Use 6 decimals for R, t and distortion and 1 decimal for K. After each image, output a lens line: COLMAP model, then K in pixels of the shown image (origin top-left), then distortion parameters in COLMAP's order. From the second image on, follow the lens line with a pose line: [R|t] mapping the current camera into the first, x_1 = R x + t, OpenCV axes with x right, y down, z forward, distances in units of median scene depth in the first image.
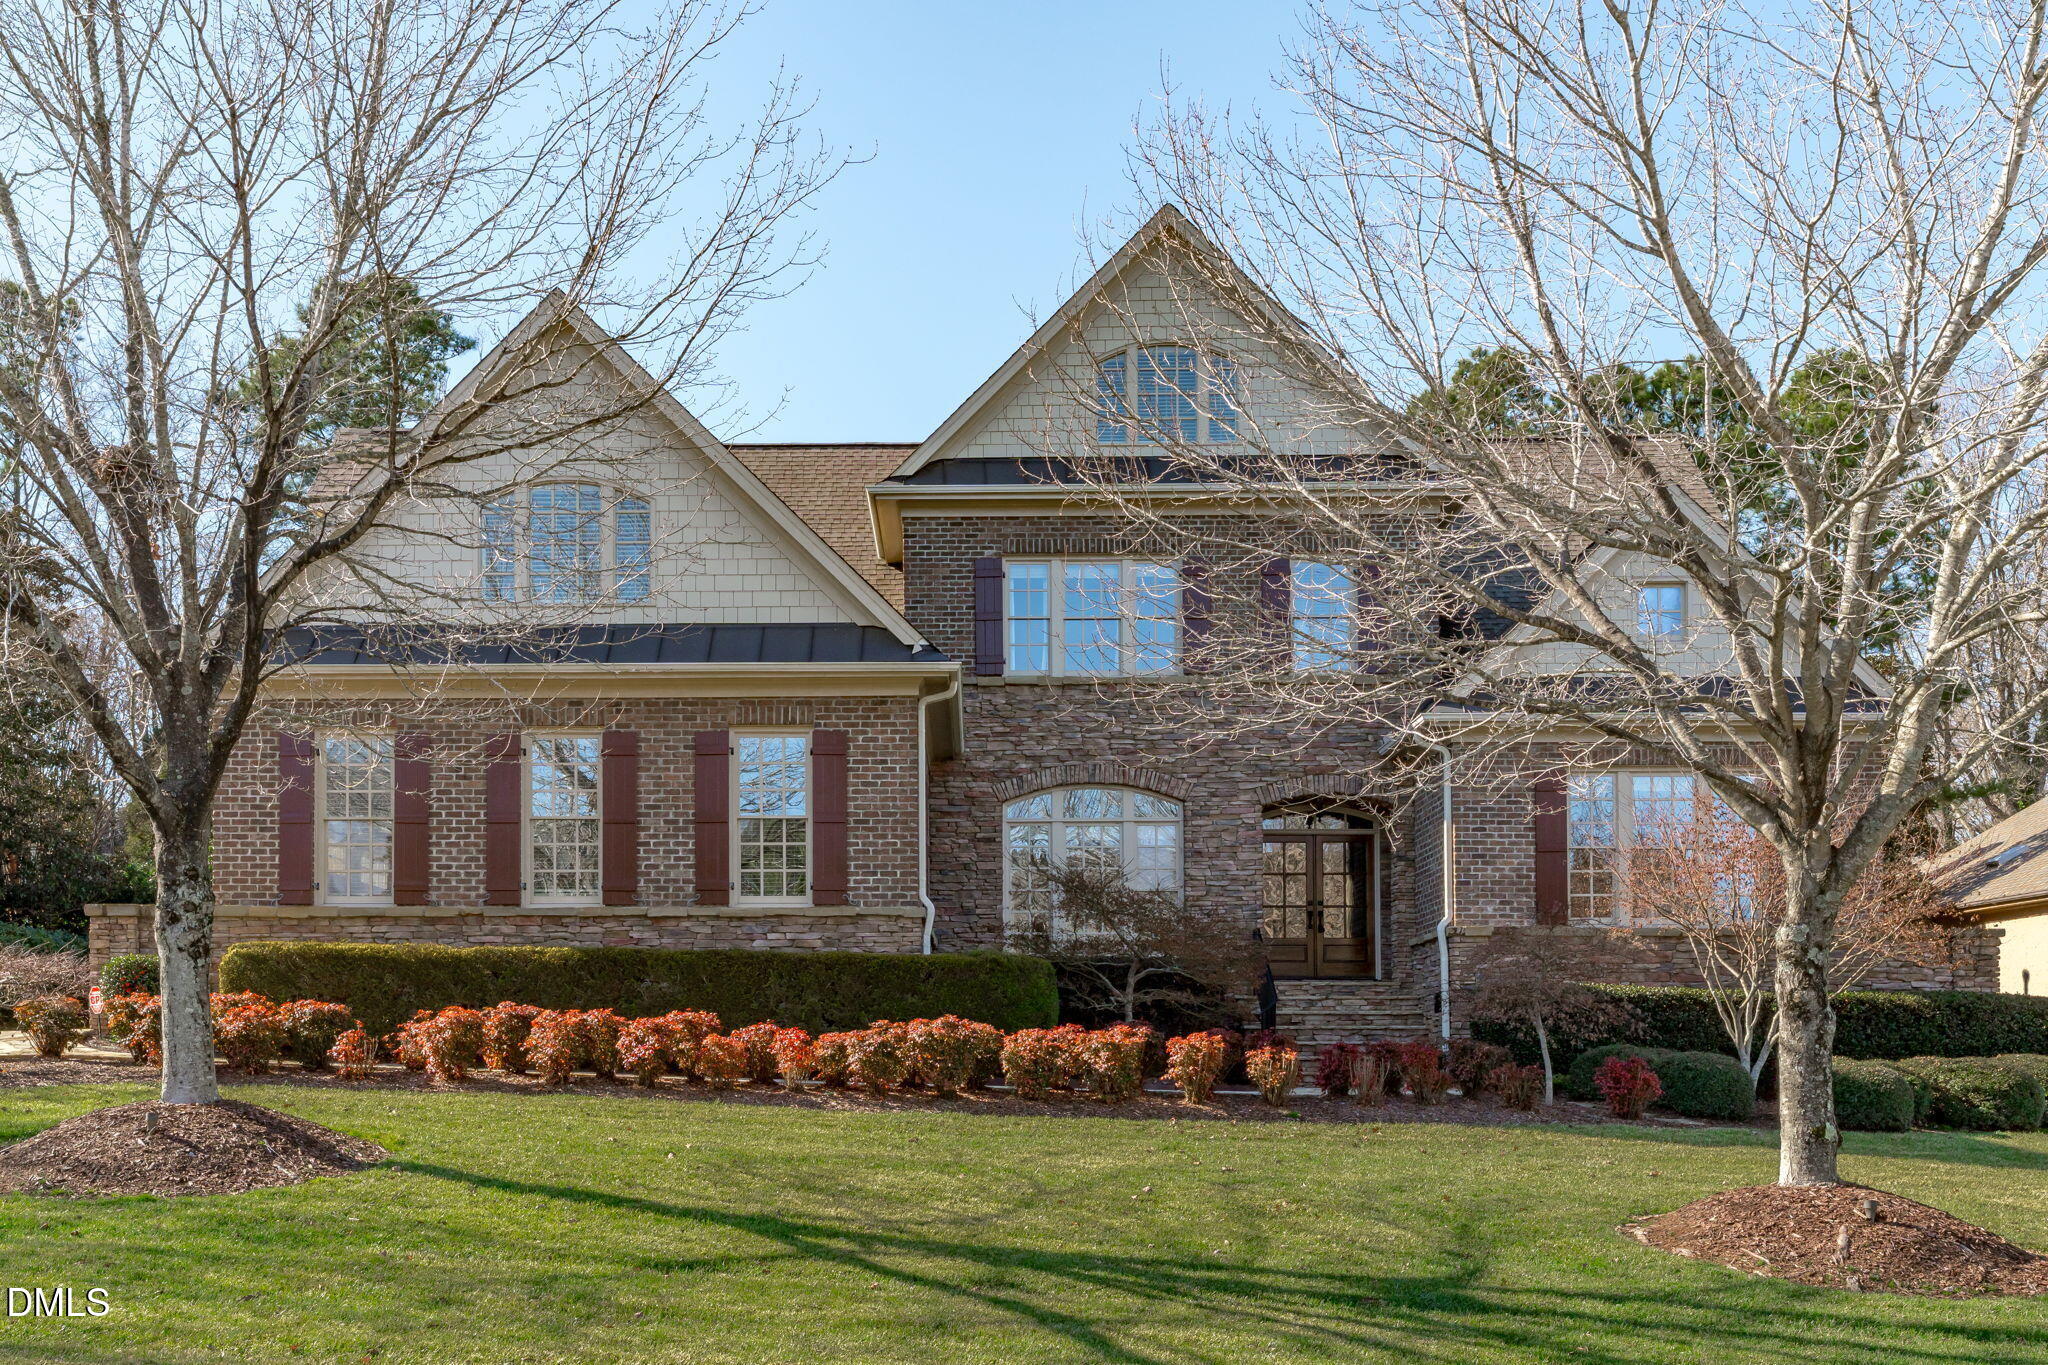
lens RADIAL K [[932.4, 0, 1023.1], [0, 932.4, 696.3], [0, 0, 1]] dist [-0.000920, 0.000148]
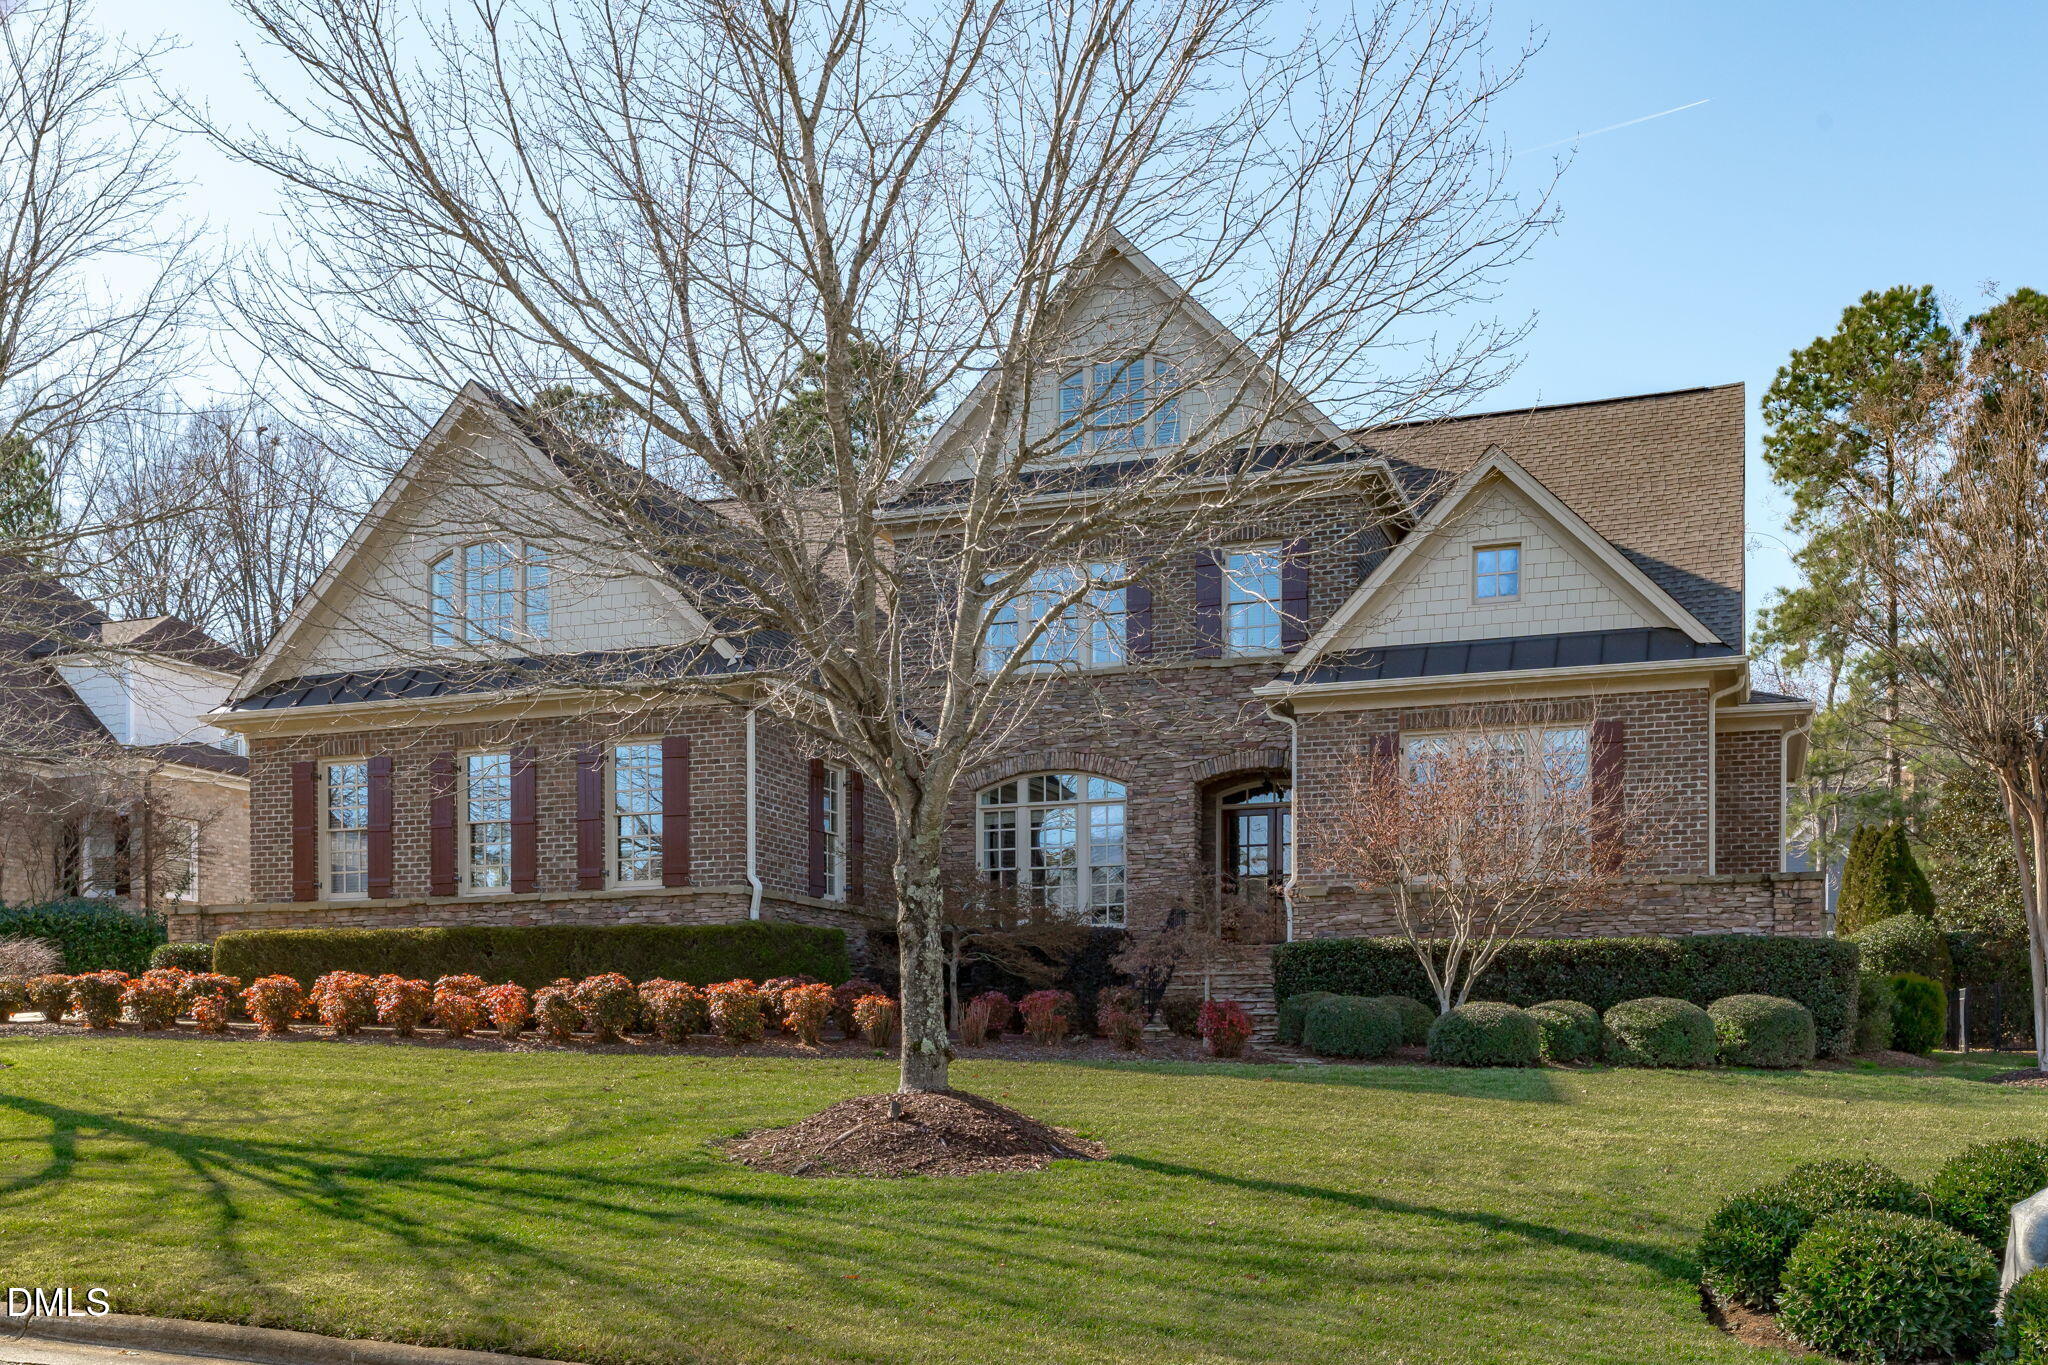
lens RADIAL K [[860.9, 0, 1024.1], [0, 860.9, 711.3], [0, 0, 1]] dist [0.000648, 0.000186]
pose [[0.989138, -0.060567, -0.133932, 0.379794], [0.063030, 0.997910, 0.014227, 0.017493], [0.132790, -0.022514, 0.990888, -0.004635]]
